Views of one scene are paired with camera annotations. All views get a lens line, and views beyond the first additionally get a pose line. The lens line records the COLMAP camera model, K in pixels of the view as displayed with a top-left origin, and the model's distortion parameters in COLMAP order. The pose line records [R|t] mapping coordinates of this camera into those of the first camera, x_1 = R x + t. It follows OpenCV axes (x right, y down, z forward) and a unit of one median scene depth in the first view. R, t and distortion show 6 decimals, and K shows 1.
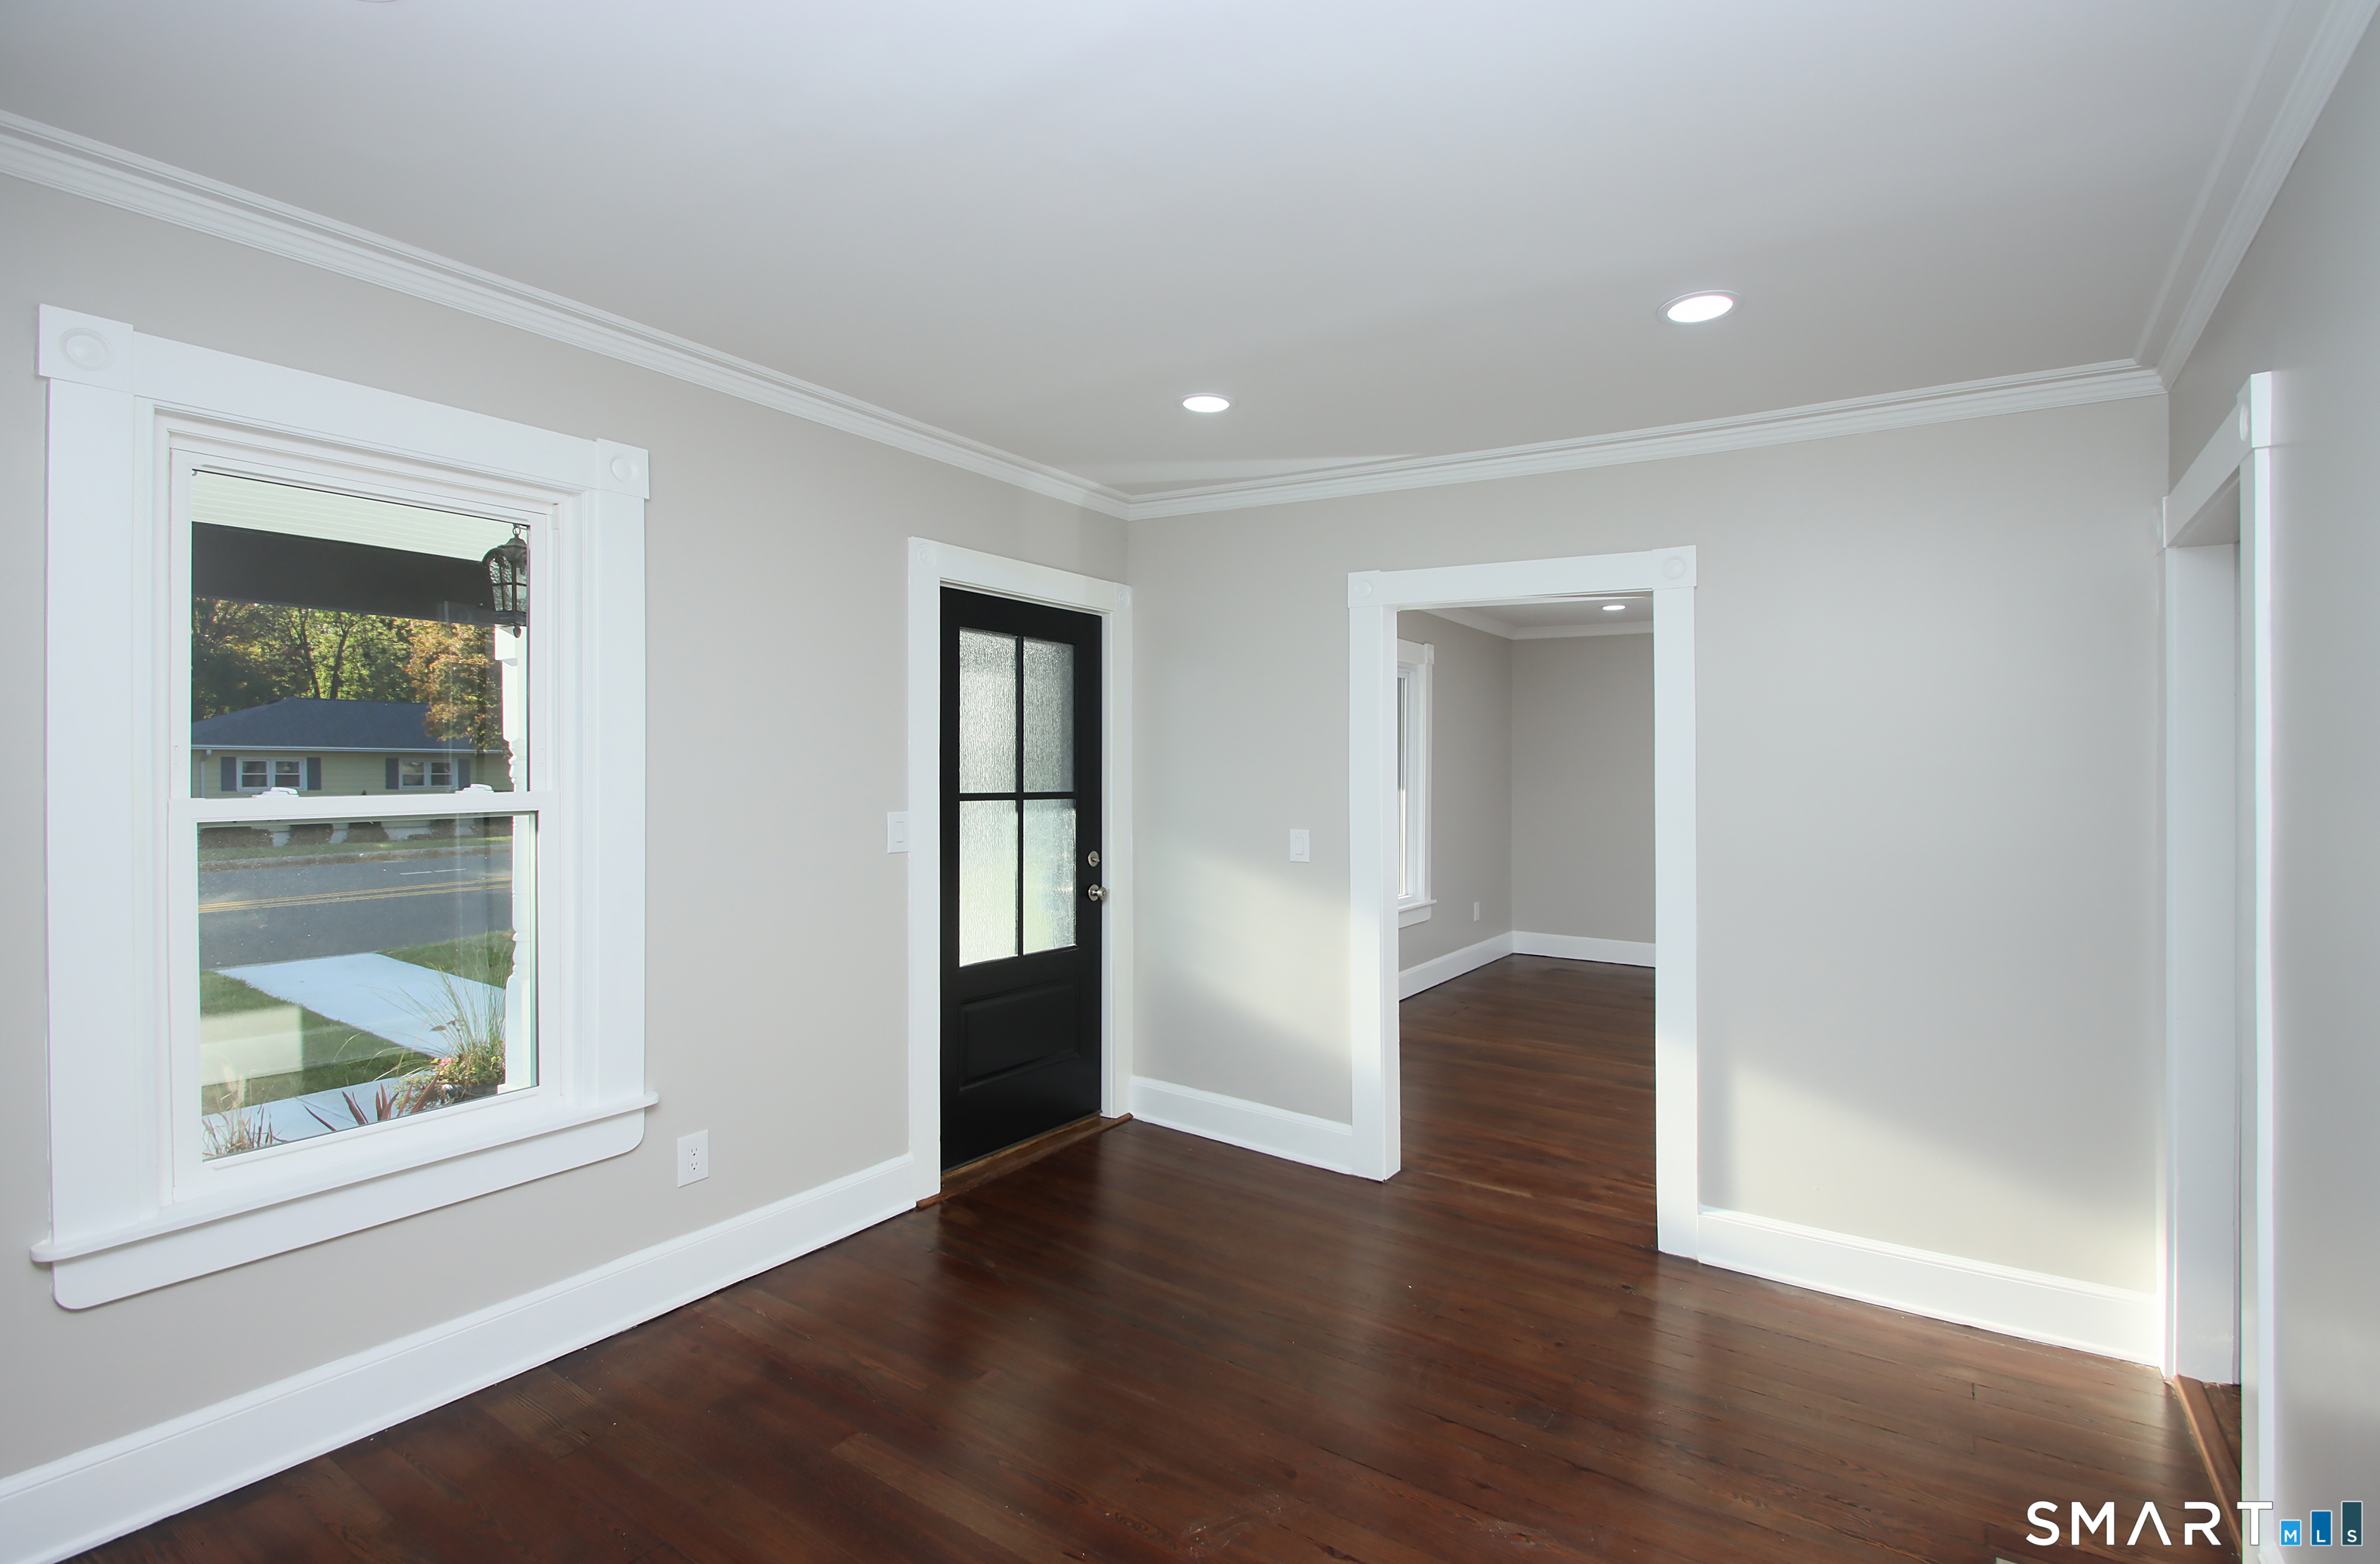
lens RADIAL K [[1131.5, 0, 1176.1], [0, 1131.5, 783.6], [0, 0, 1]] dist [0.020857, -0.000721]
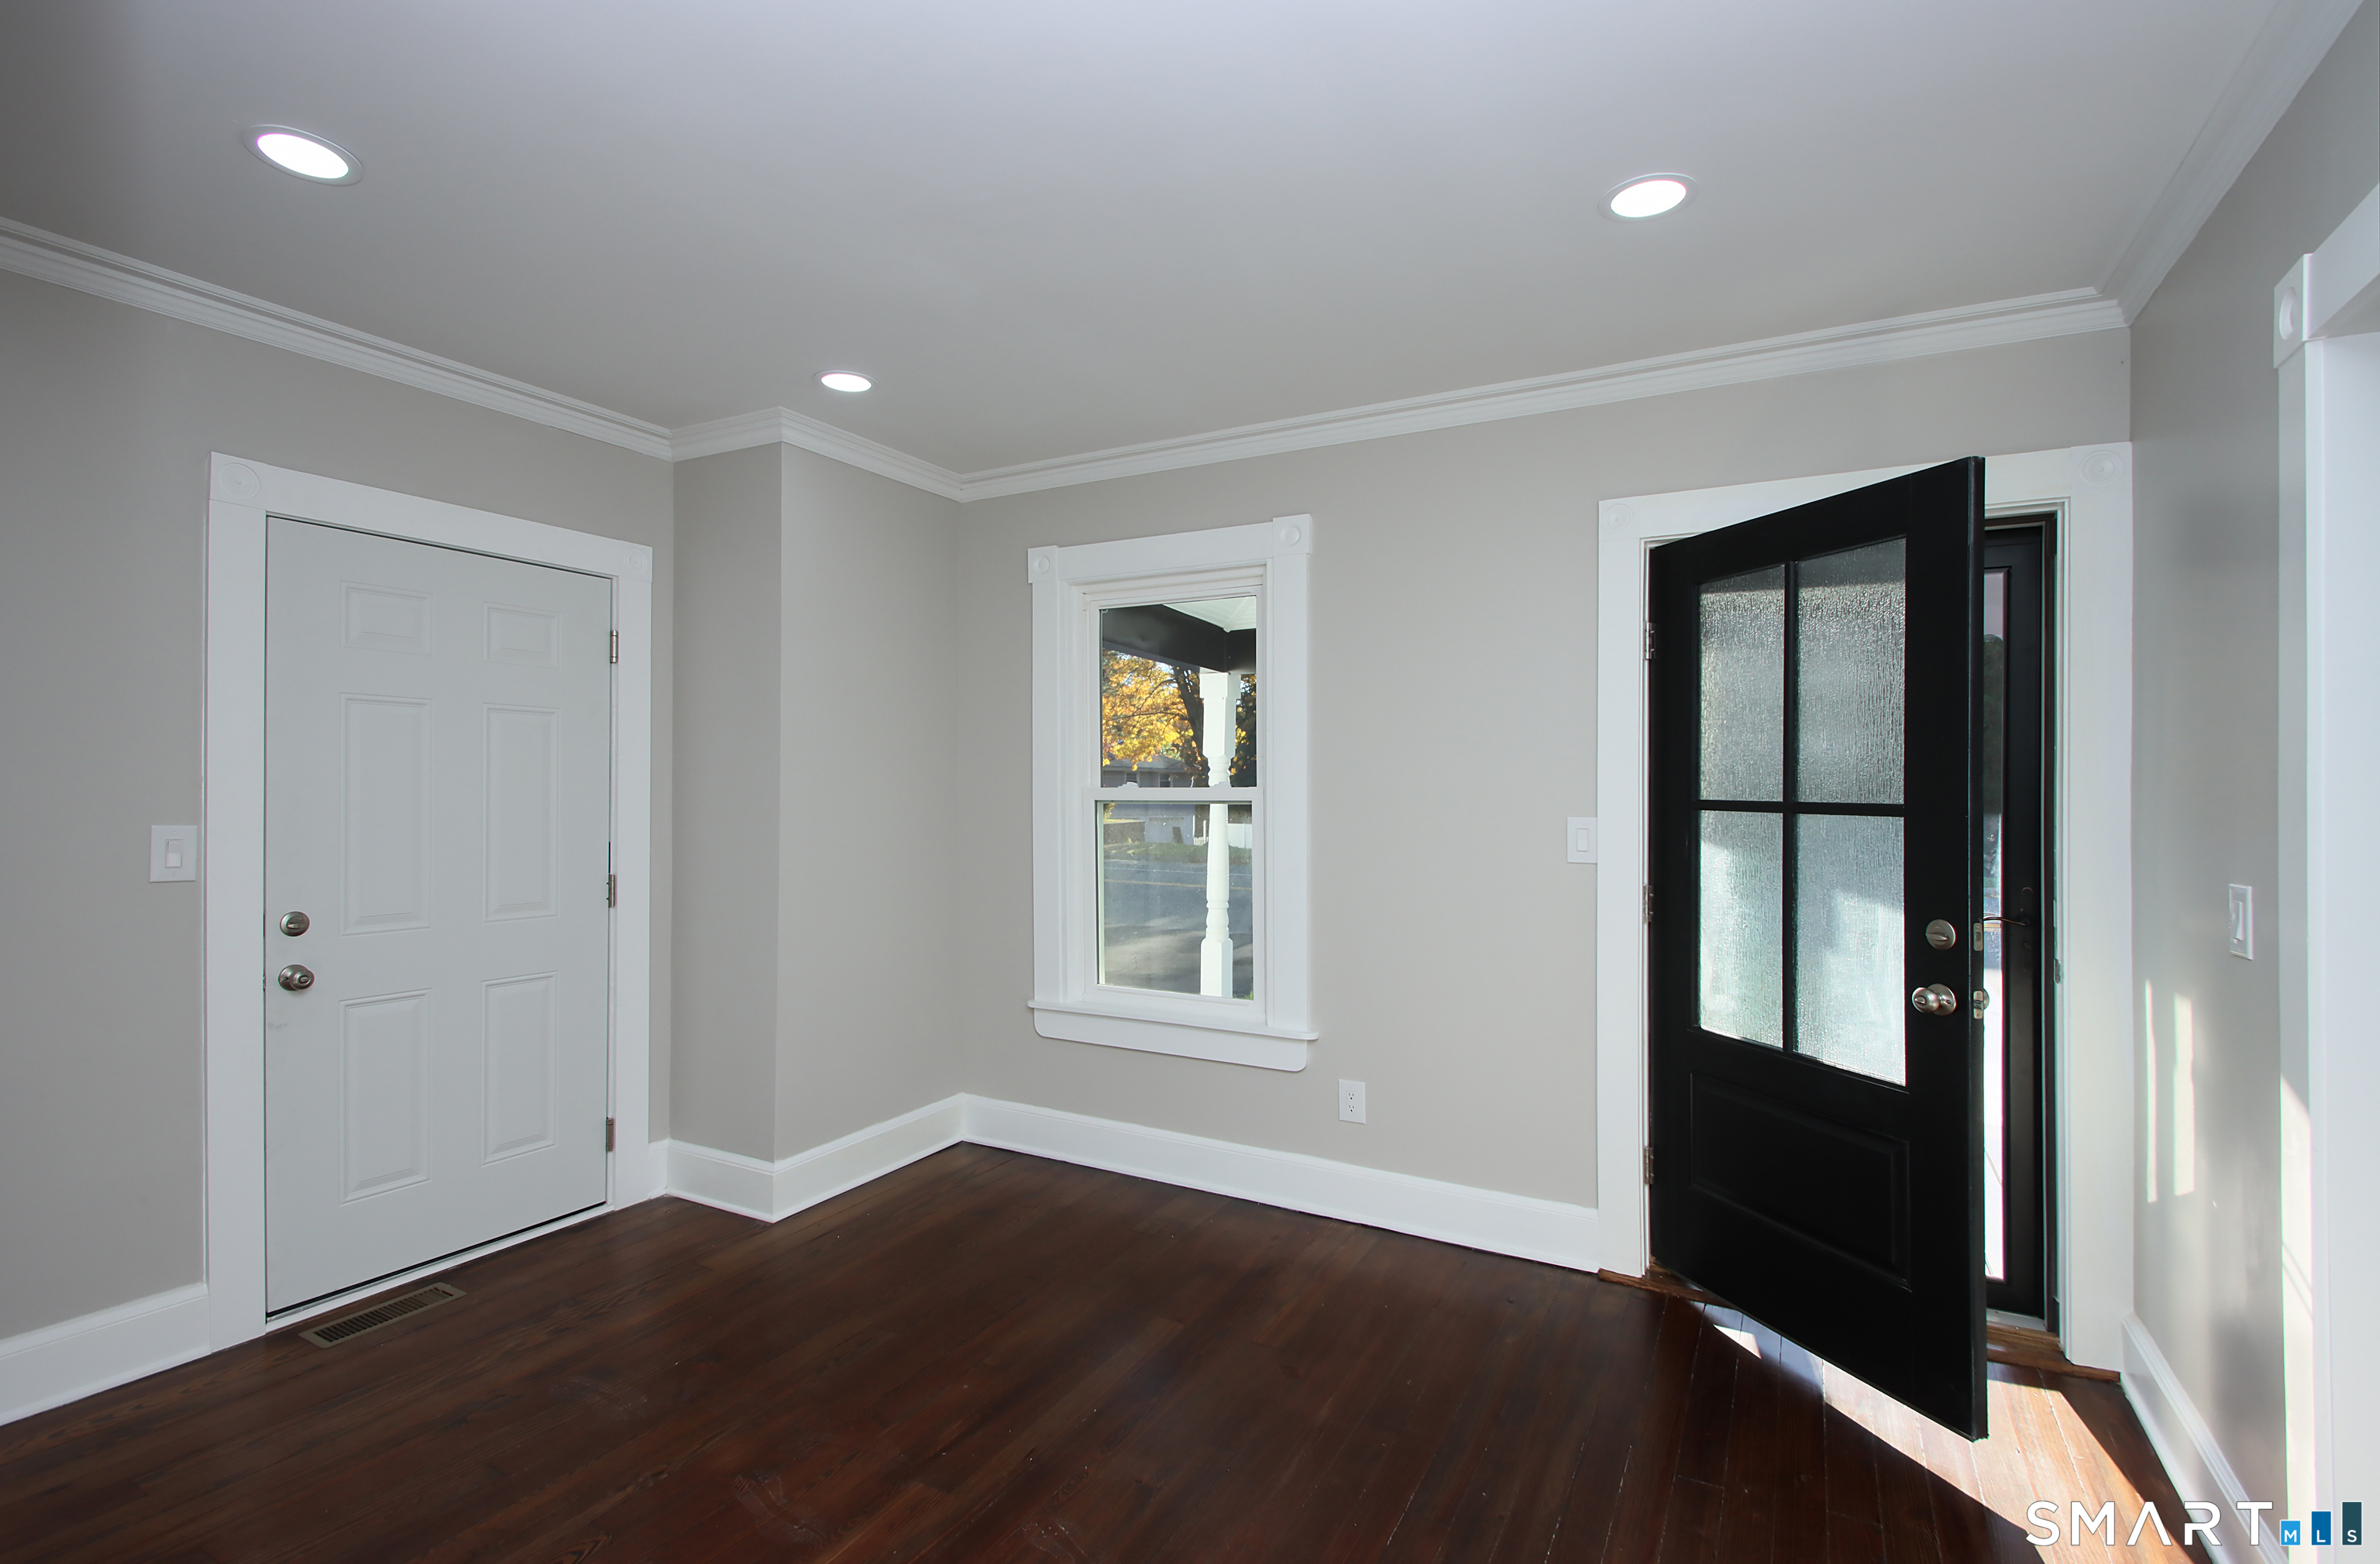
lens RADIAL K [[1131.5, 0, 1176.1], [0, 1131.5, 783.6], [0, 0, 1]] dist [0.020857, -0.000721]
pose [[0.093225, -0.000794, -0.995645, 0.723636], [-0.015648, 0.999875, -0.002262, 0.005159], [0.995522, 0.015791, 0.093201, 0.698642]]
